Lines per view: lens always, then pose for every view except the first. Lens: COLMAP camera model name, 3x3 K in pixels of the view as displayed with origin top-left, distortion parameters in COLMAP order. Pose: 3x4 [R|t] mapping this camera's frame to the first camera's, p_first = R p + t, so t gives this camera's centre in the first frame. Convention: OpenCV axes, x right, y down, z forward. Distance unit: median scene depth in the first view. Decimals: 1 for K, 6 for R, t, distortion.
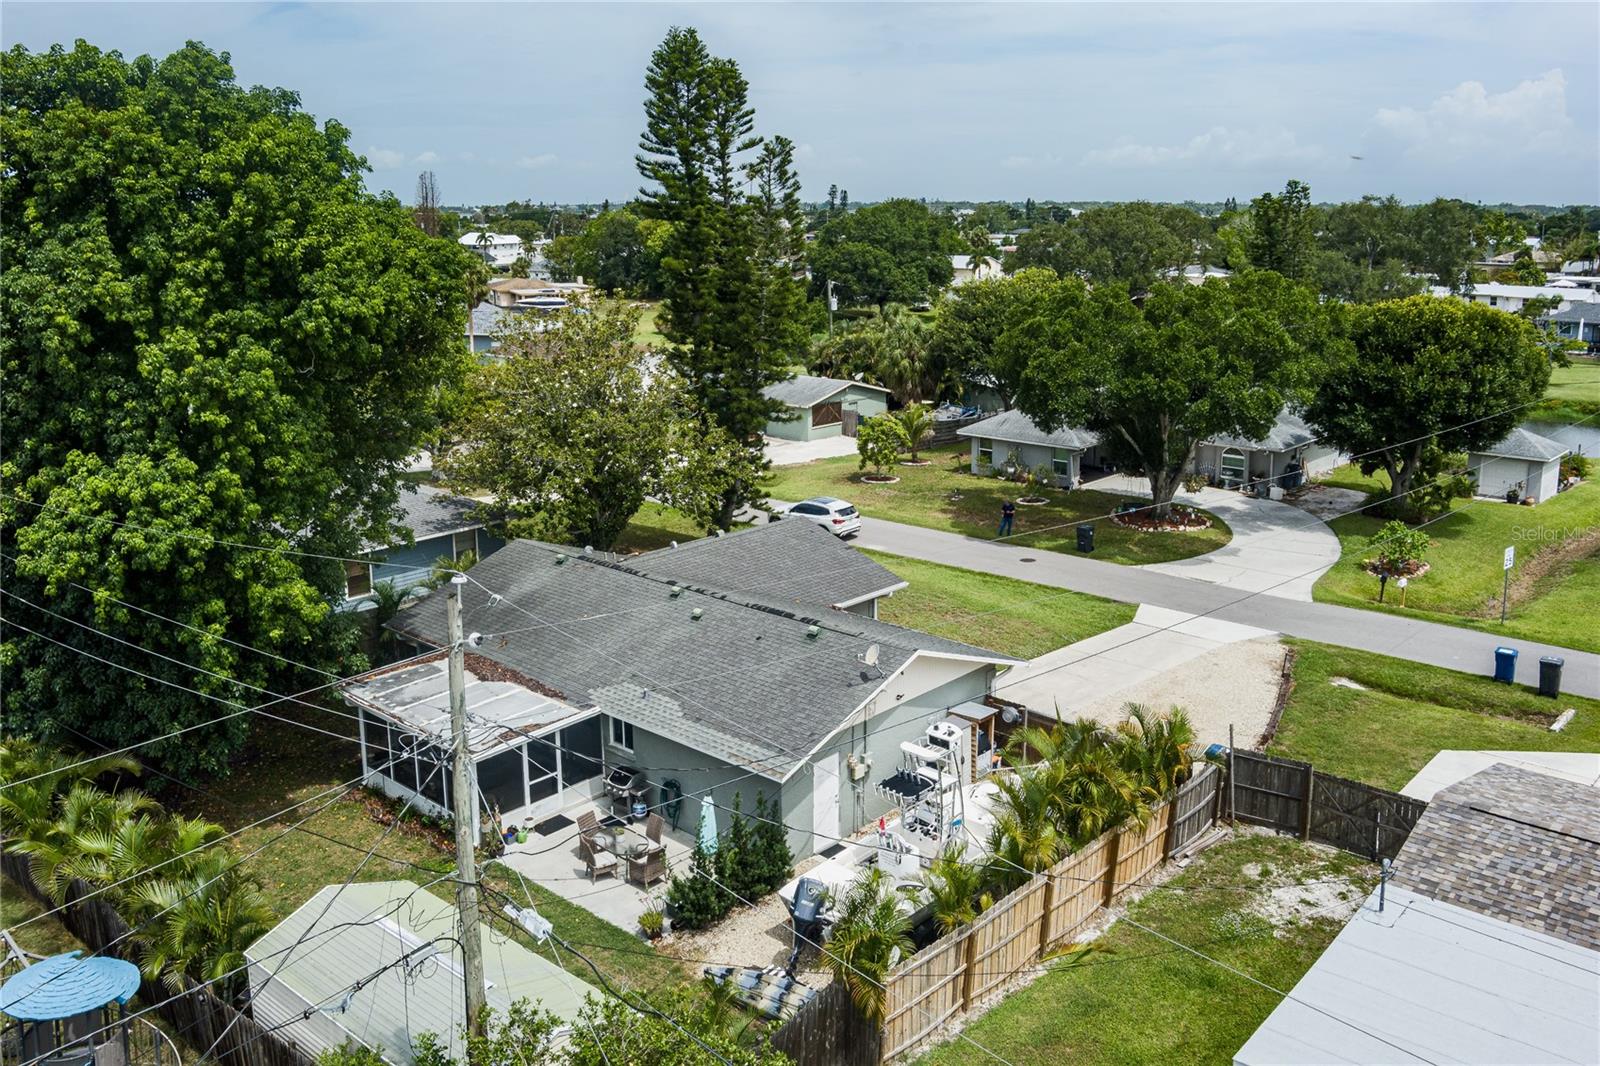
lens RADIAL K [[1287.6, 0, 790.6], [0, 1287.6, 522.8], [0, 0, 1]] dist [-0.070320, 0.005944]
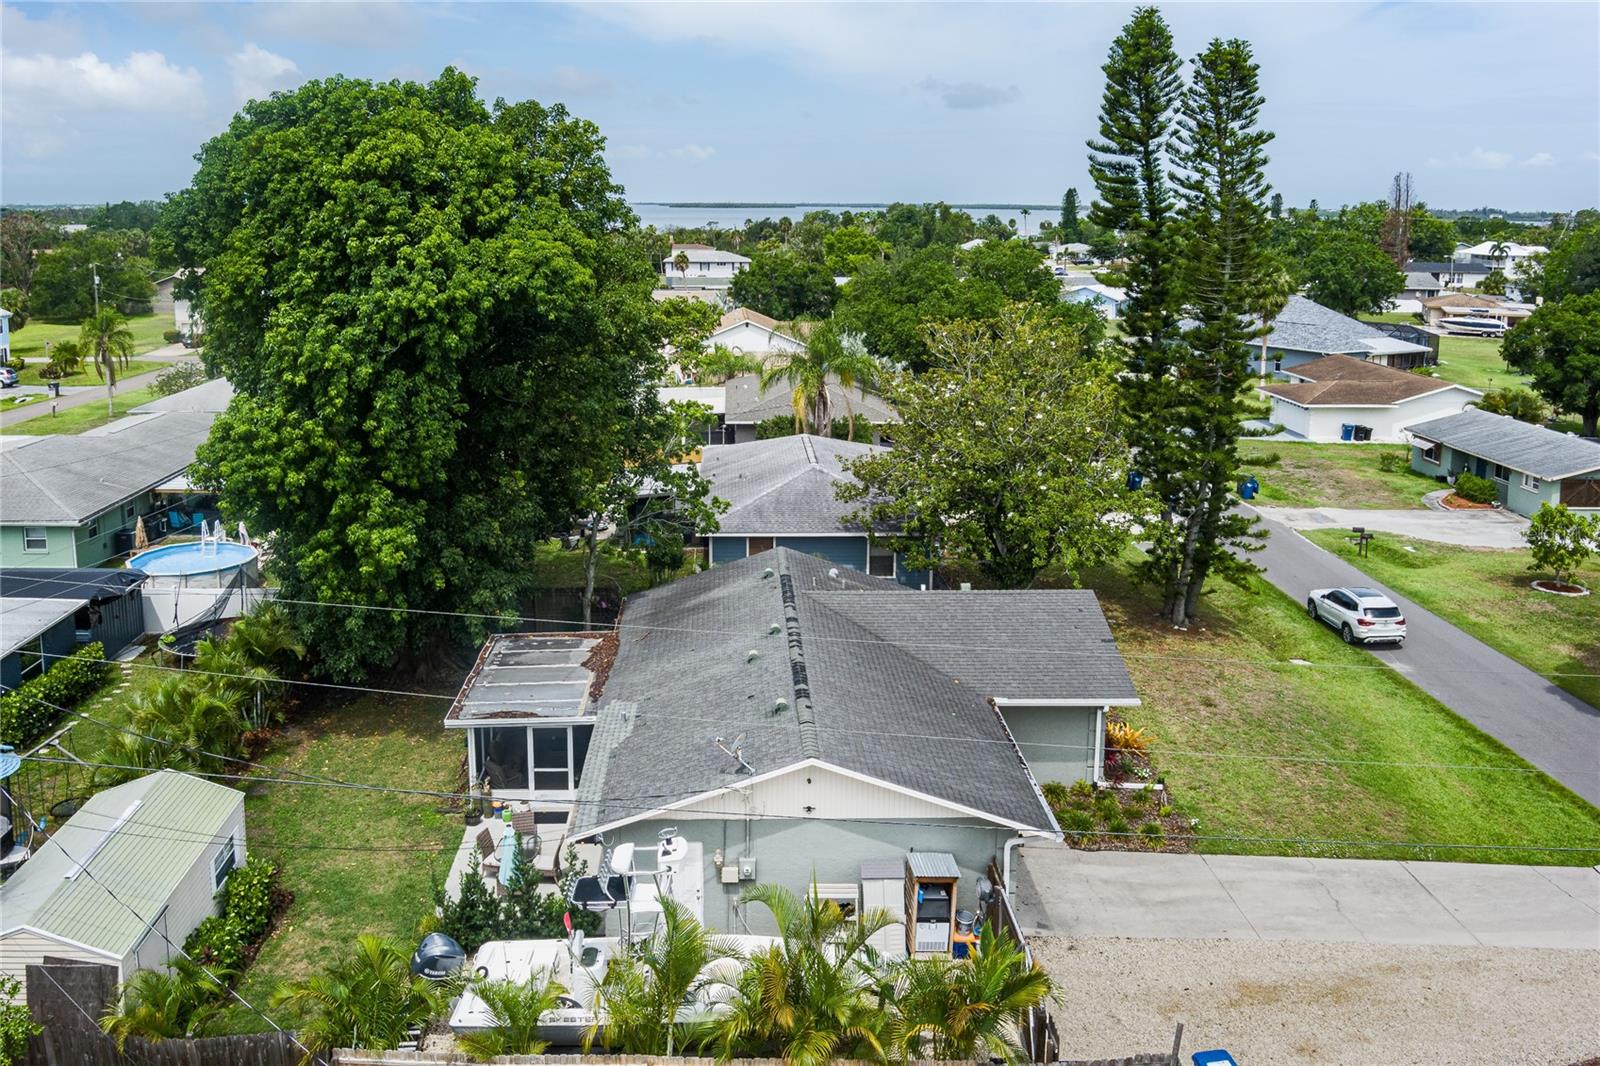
lens RADIAL K [[1287.6, 0, 790.6], [0, 1287.6, 522.8], [0, 0, 1]] dist [-0.070320, 0.005944]
pose [[0.696312, 0.185157, -0.693445, 0.317440], [-0.183924, 0.979923, 0.076965, -0.055507], [0.693773, 0.073949, 0.716387, 0.201979]]
